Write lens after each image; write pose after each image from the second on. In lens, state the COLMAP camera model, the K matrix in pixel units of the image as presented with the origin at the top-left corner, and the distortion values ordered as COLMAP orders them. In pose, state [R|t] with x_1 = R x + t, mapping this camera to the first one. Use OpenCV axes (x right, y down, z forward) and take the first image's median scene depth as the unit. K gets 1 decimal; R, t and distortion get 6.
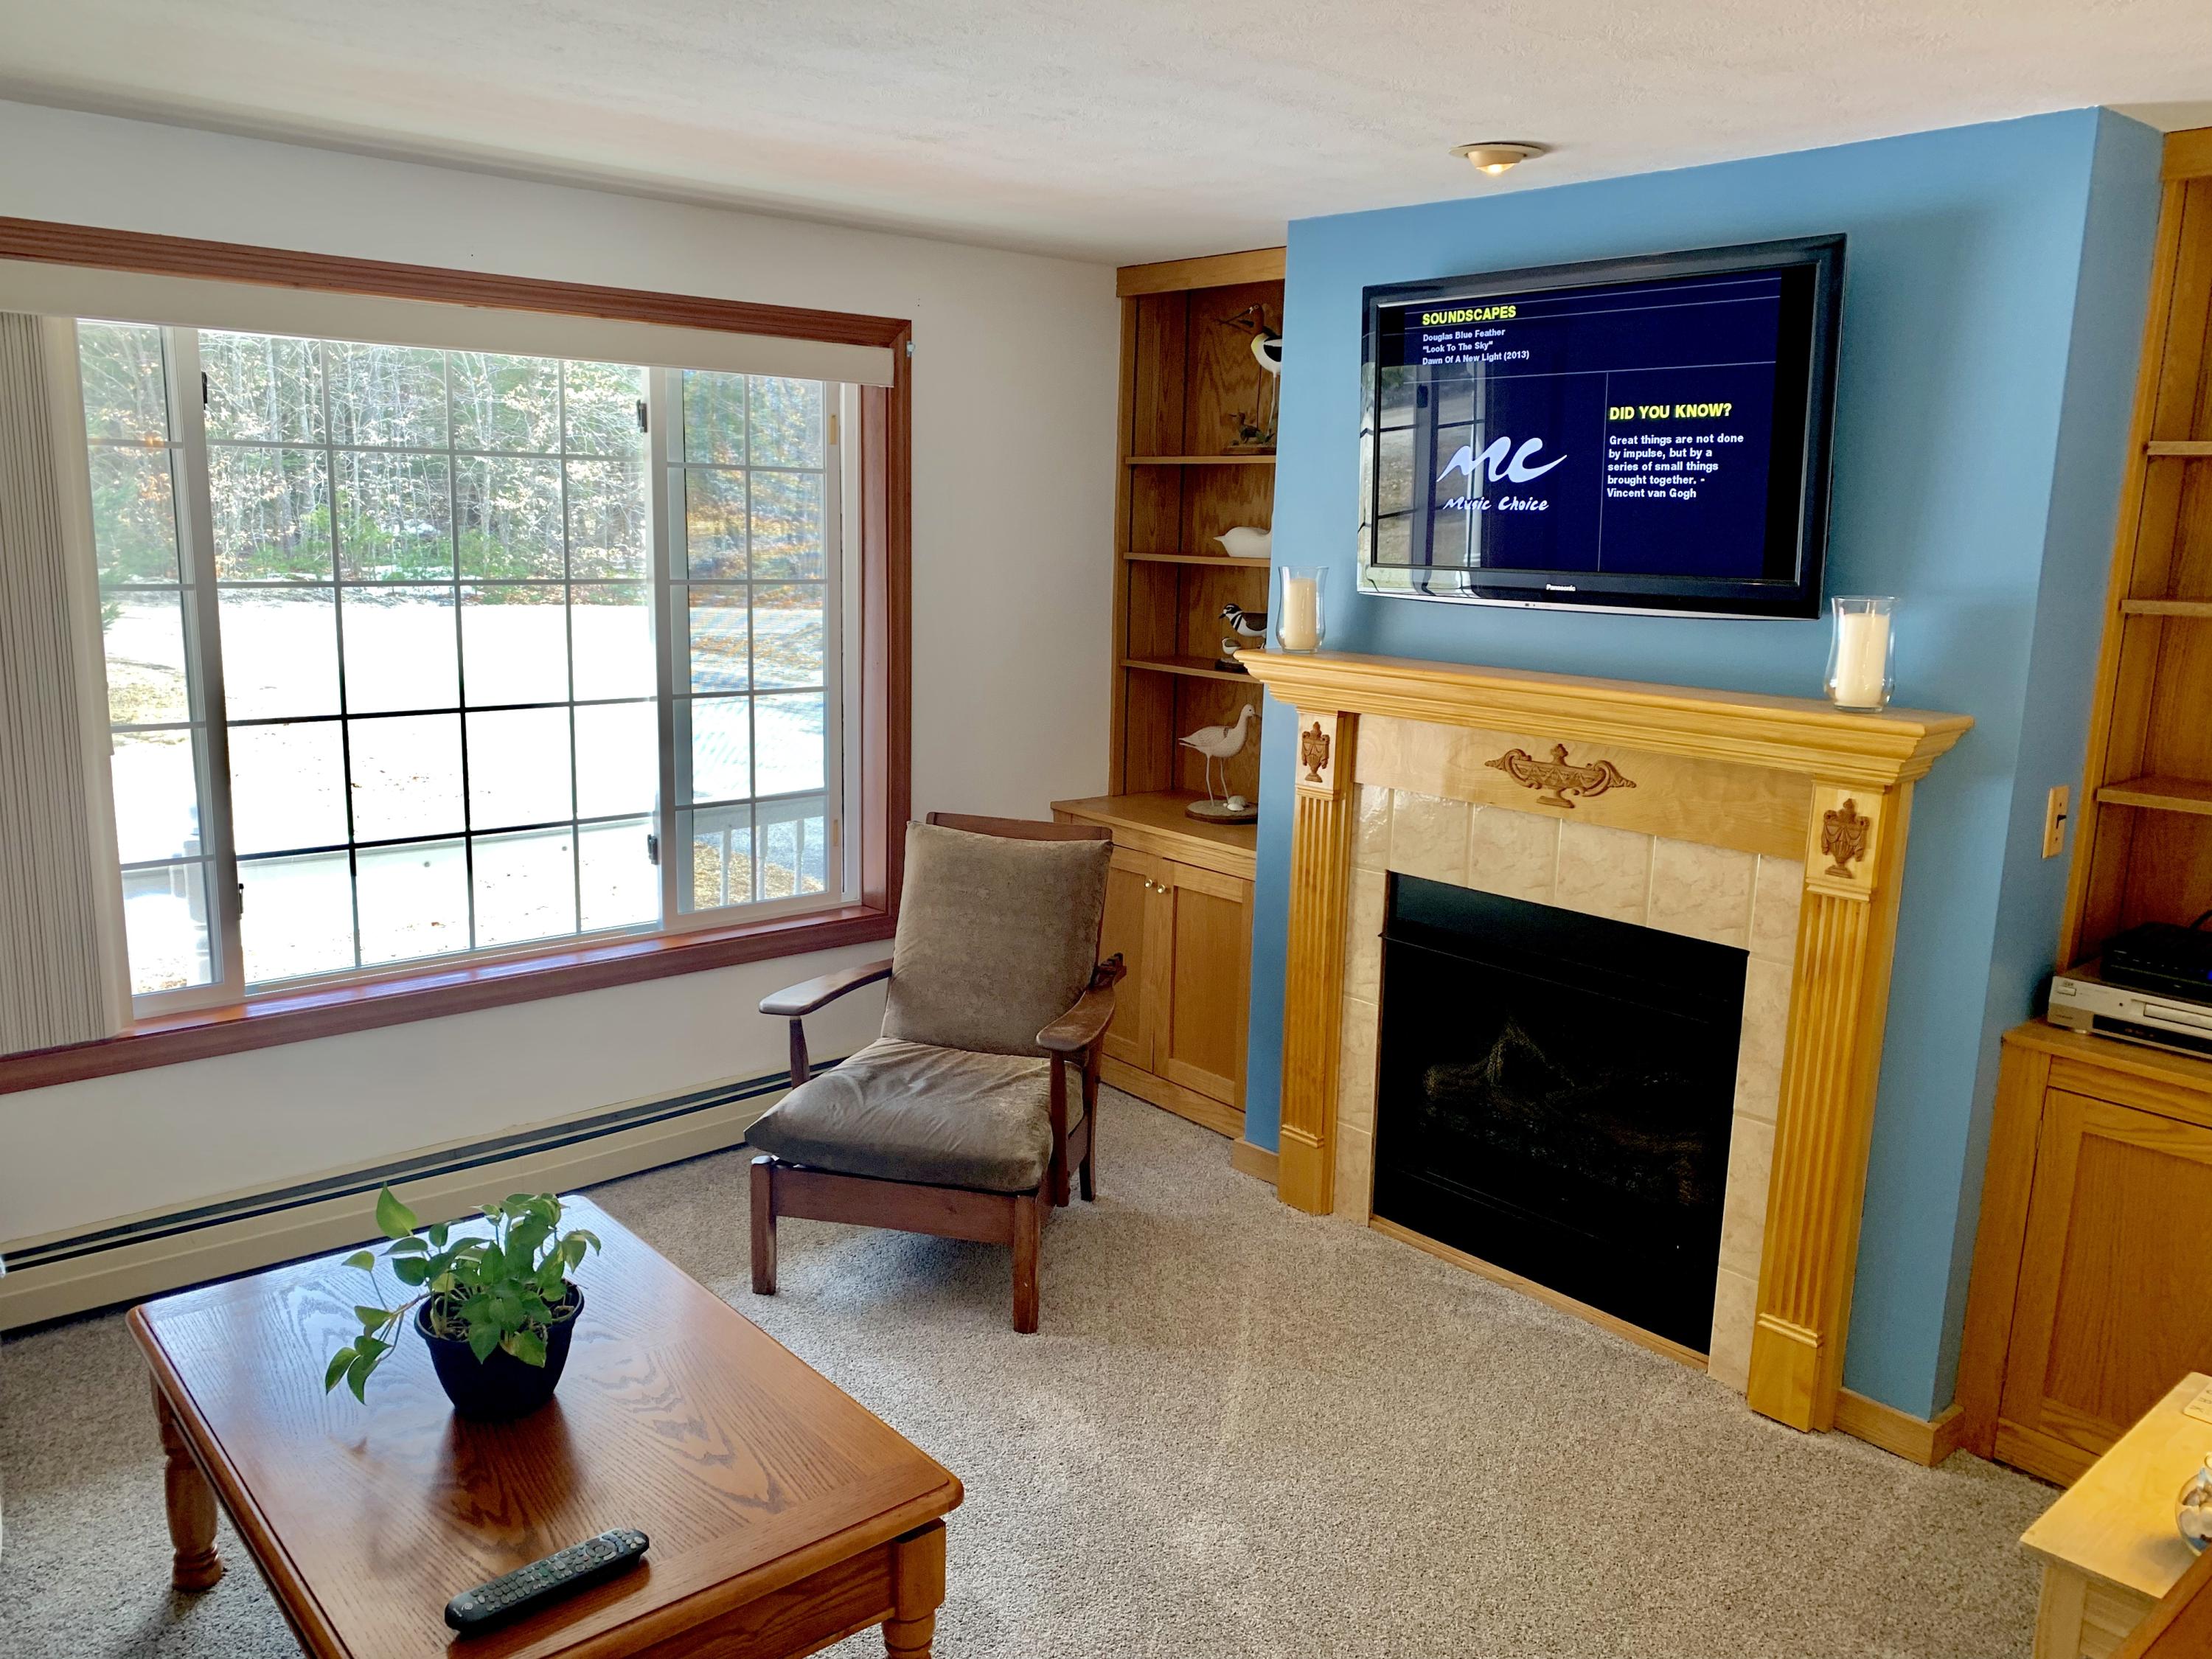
lens RADIAL K [[1677.8, 0, 1100.9], [0, 1677.8, 827.7], [0, 0, 1]] dist [0.009026, -0.006411]
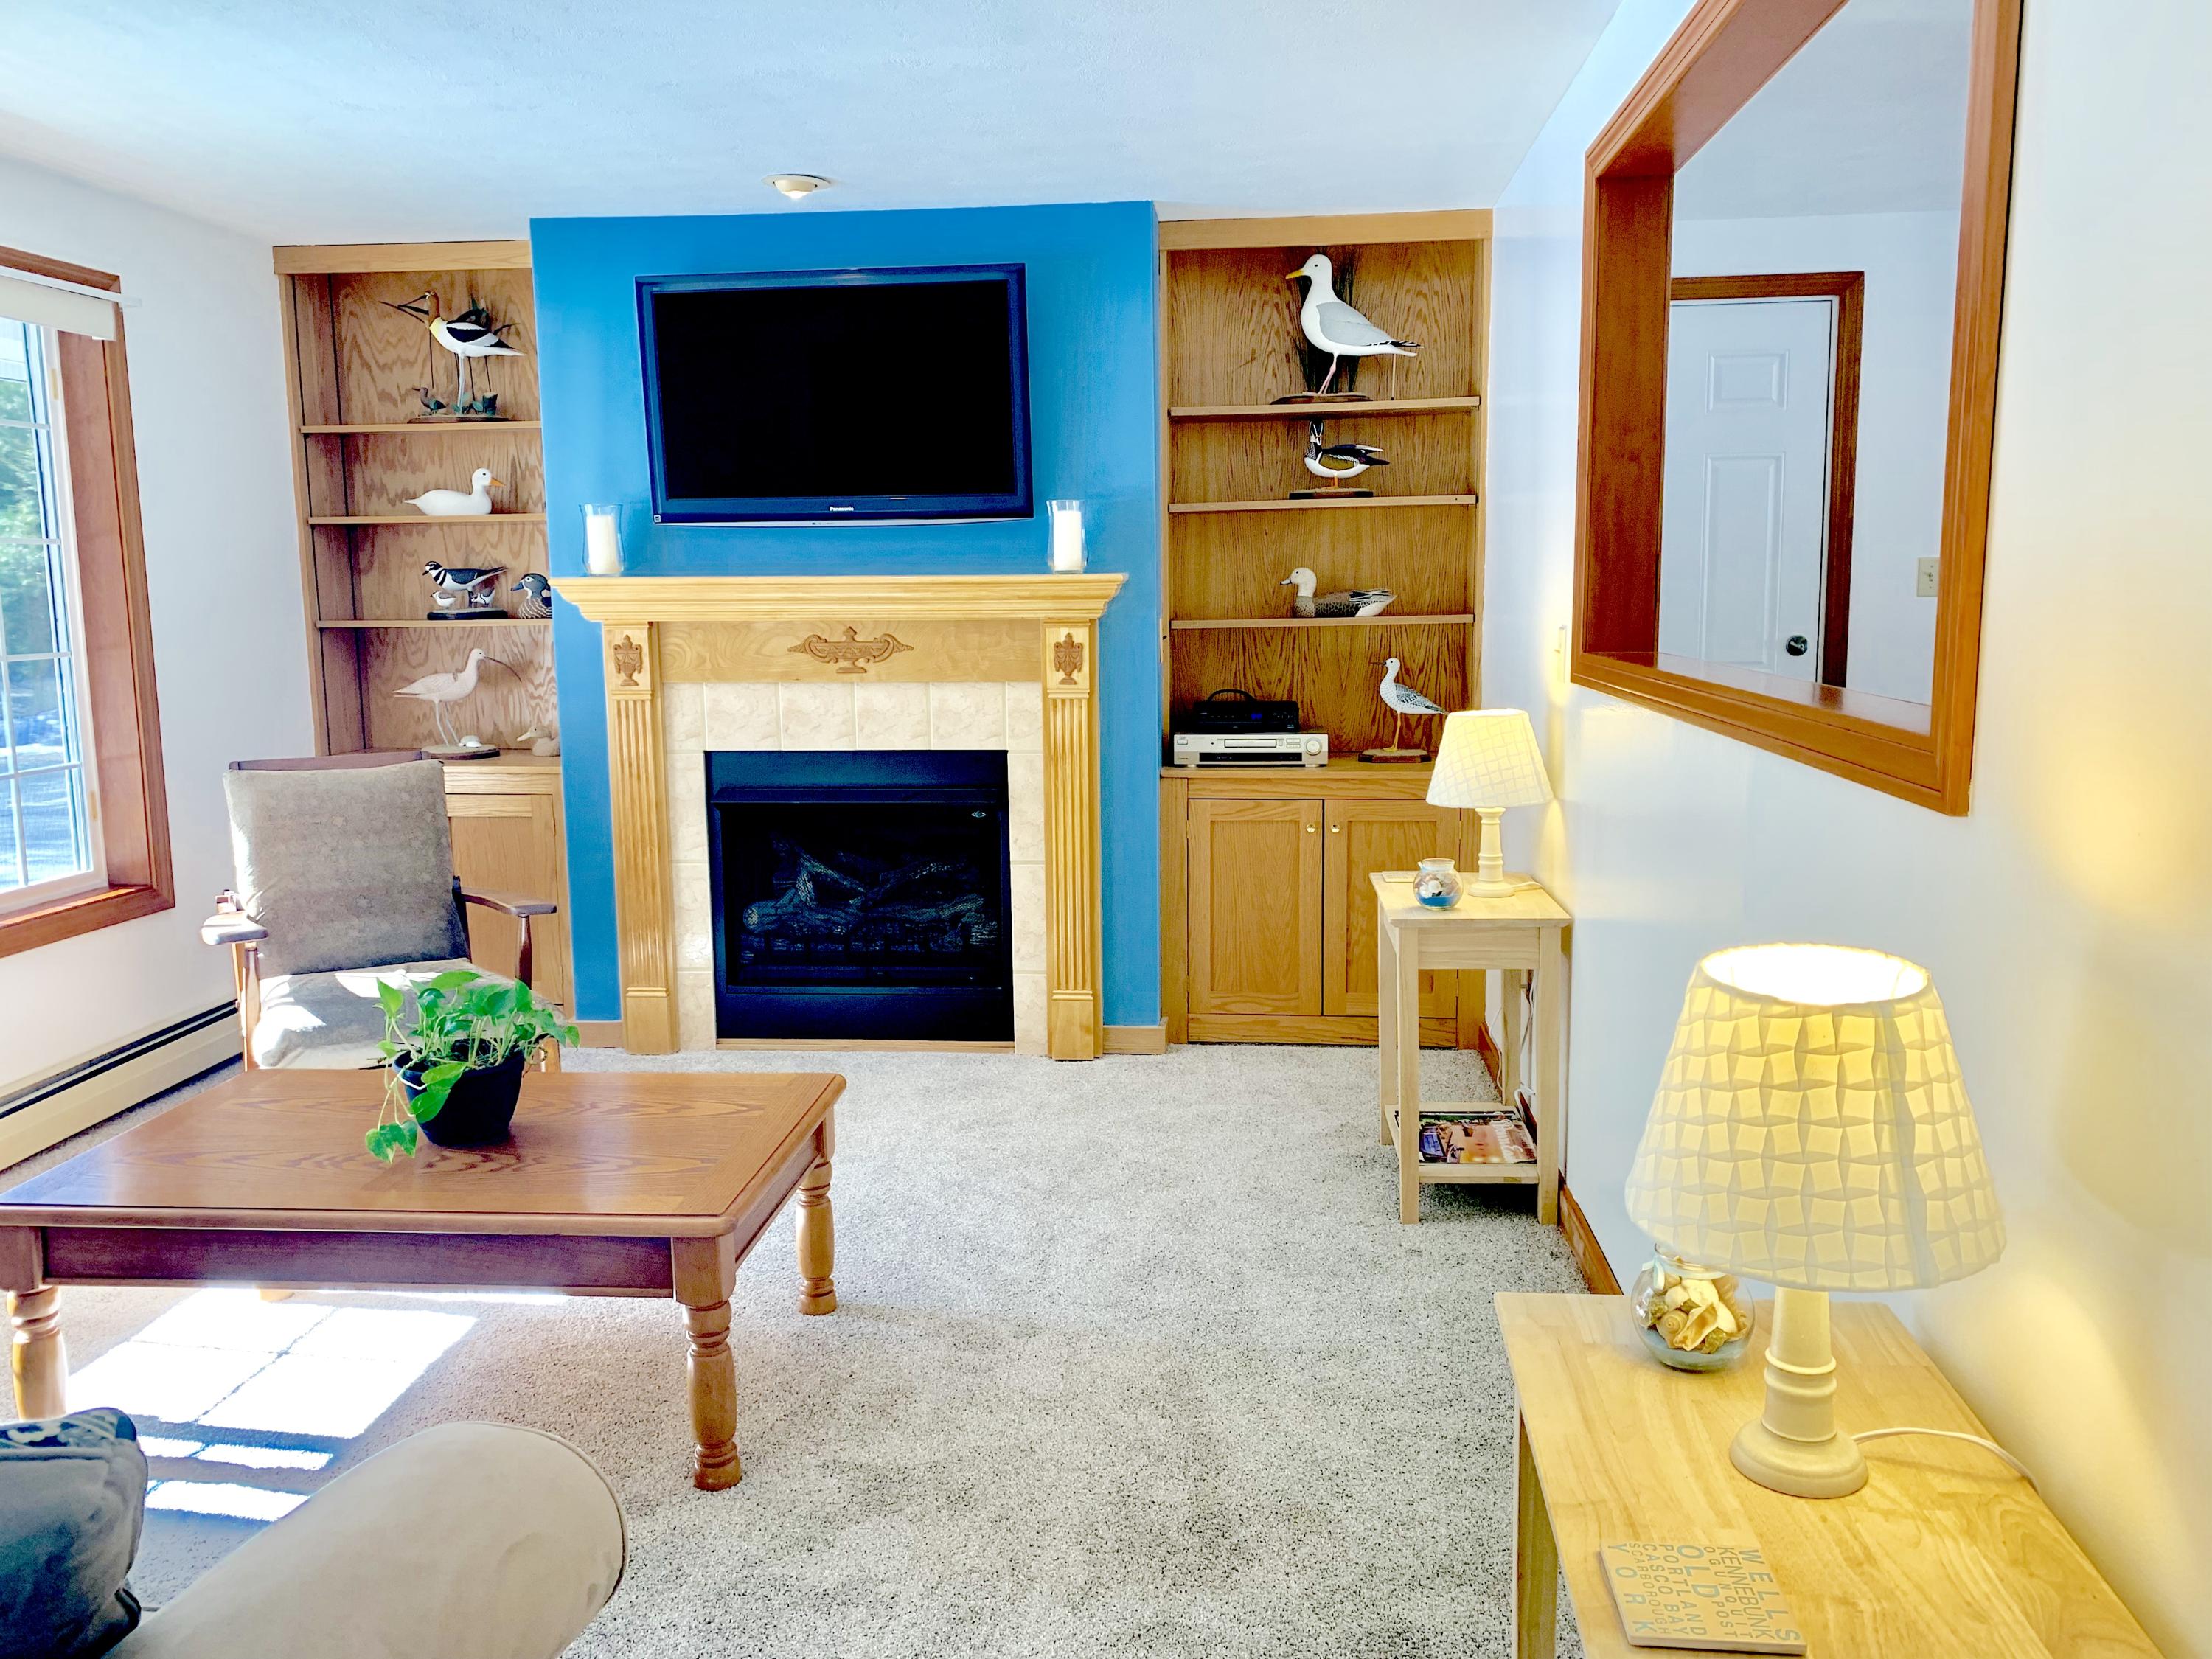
lens RADIAL K [[1677.8, 0, 1102.1], [0, 1677.8, 825.6], [0, 0, 1]] dist [0.009026, -0.006411]
pose [[0.697741, -0.128129, 0.704799, -0.550838], [0.162130, 0.986589, 0.018851, 0.114669], [-0.697762, 0.101115, 0.709157, -0.081335]]
